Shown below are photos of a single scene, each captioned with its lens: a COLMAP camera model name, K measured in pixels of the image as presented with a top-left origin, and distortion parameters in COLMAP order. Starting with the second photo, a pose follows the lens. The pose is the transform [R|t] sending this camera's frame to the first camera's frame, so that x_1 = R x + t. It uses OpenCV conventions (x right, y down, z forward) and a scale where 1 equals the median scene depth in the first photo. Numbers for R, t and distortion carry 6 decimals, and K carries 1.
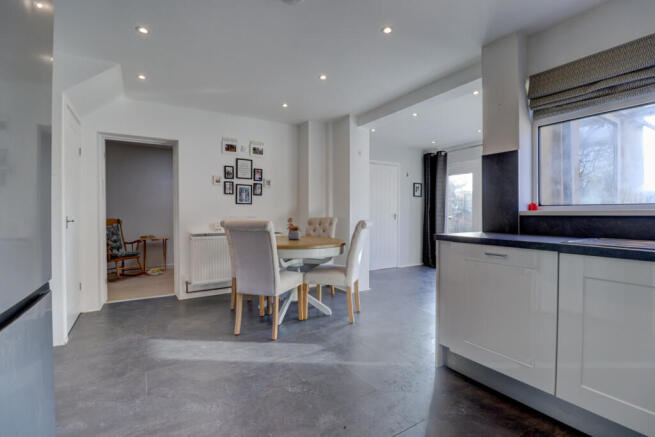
lens RADIAL K [[308.1, 0, 327.5], [0, 308.1, 218.5], [0, 0, 1]] dist [0.000058, -0.000058]
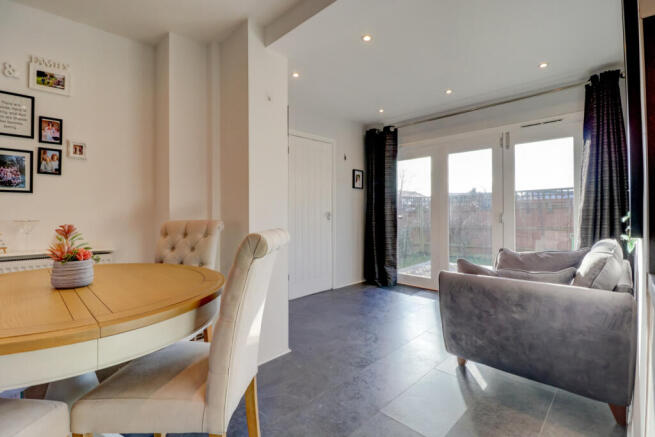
lens RADIAL K [[308.1, 0, 327.5], [0, 308.1, 218.5], [0, 0, 1]] dist [0.000058, -0.000058]
pose [[0.972641, -0.006742, 0.232216, 0.074918], [0.005208, 0.999960, 0.007218, -0.008373], [-0.232255, -0.005811, 0.972638, 0.439337]]
